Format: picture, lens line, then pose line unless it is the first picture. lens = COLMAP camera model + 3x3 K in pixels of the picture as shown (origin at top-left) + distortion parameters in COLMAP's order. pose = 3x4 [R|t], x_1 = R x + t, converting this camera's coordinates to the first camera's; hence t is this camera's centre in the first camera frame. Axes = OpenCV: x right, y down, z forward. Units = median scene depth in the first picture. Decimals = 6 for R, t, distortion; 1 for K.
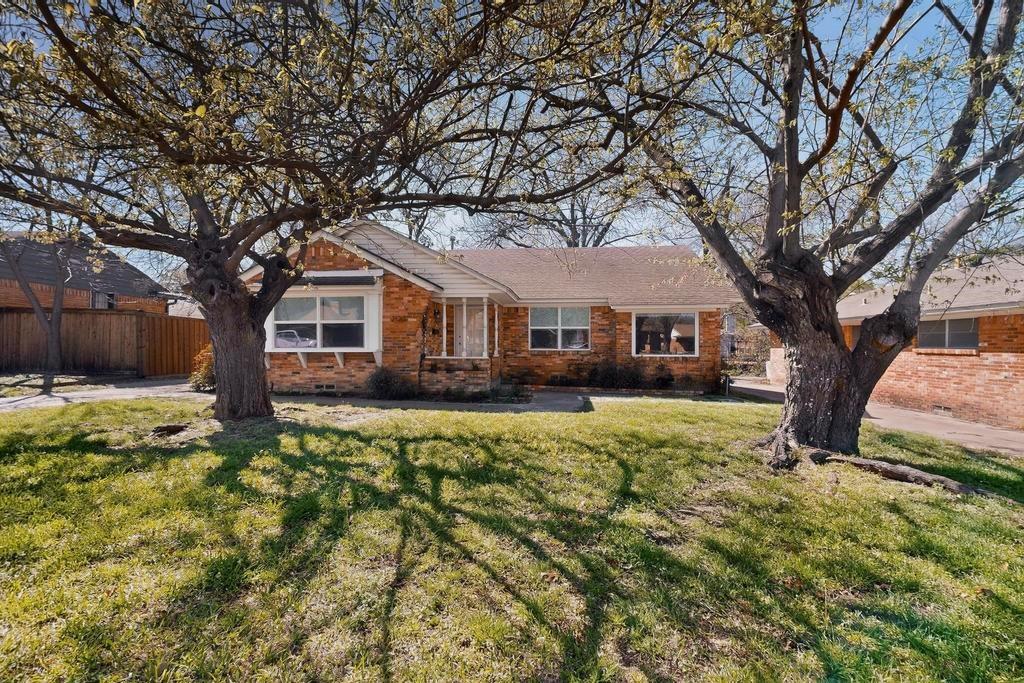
lens RADIAL K [[444.9, 0, 512.0], [0, 444.9, 341.5], [0, 0, 1]] dist [0.001648, 0.000053]
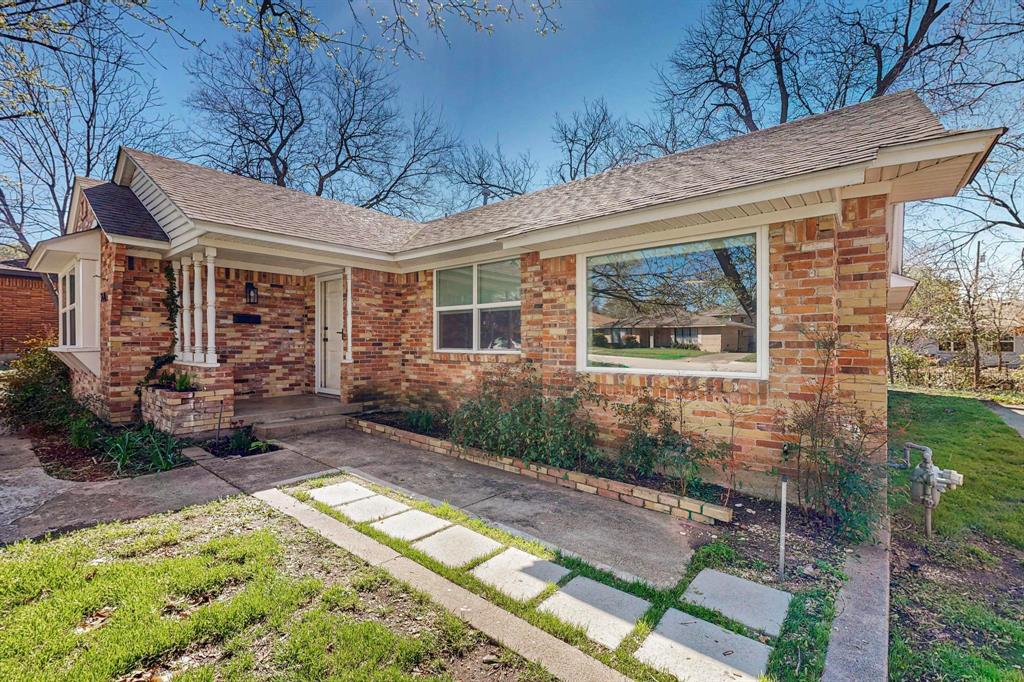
lens RADIAL K [[444.9, 0, 512.0], [0, 444.9, 341.0], [0, 0, 1]] dist [0.001648, 0.000053]
pose [[0.830238, -0.002276, -0.557405, 0.434863], [0.001448, 0.999997, -0.001927, 0.008504], [0.557408, 0.000793, 0.830239, 0.655082]]
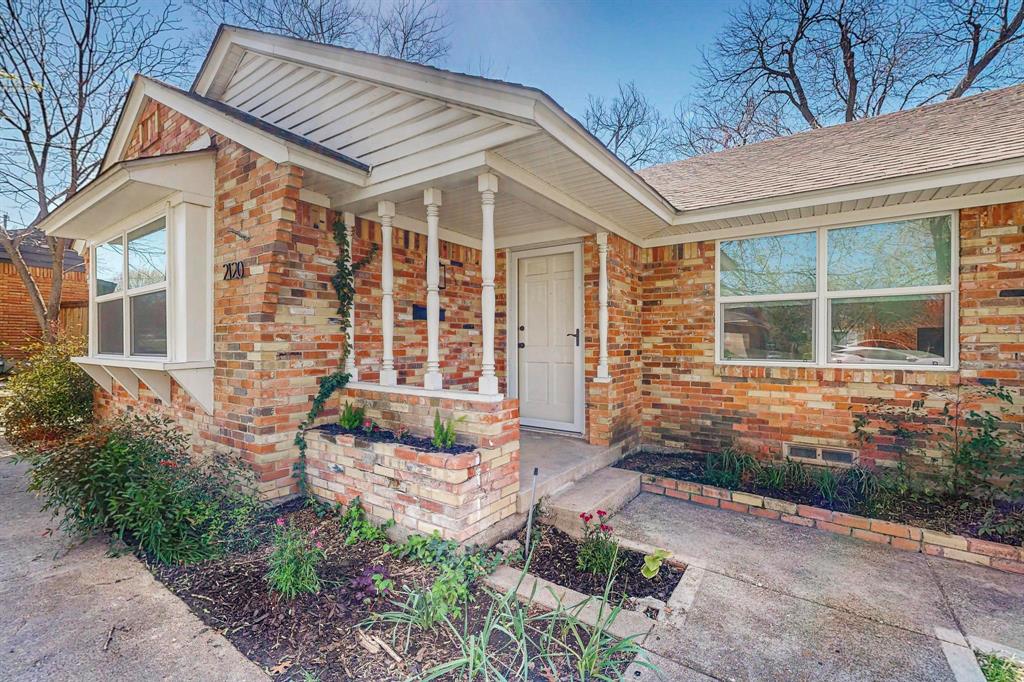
lens RADIAL K [[444.9, 0, 512.0], [0, 444.9, 341.0], [0, 0, 1]] dist [0.001648, 0.000053]
pose [[0.875892, -0.001856, -0.482503, 0.070529], [0.001078, 0.999998, -0.001889, 0.002043], [0.482505, 0.001134, 0.875892, 0.656051]]
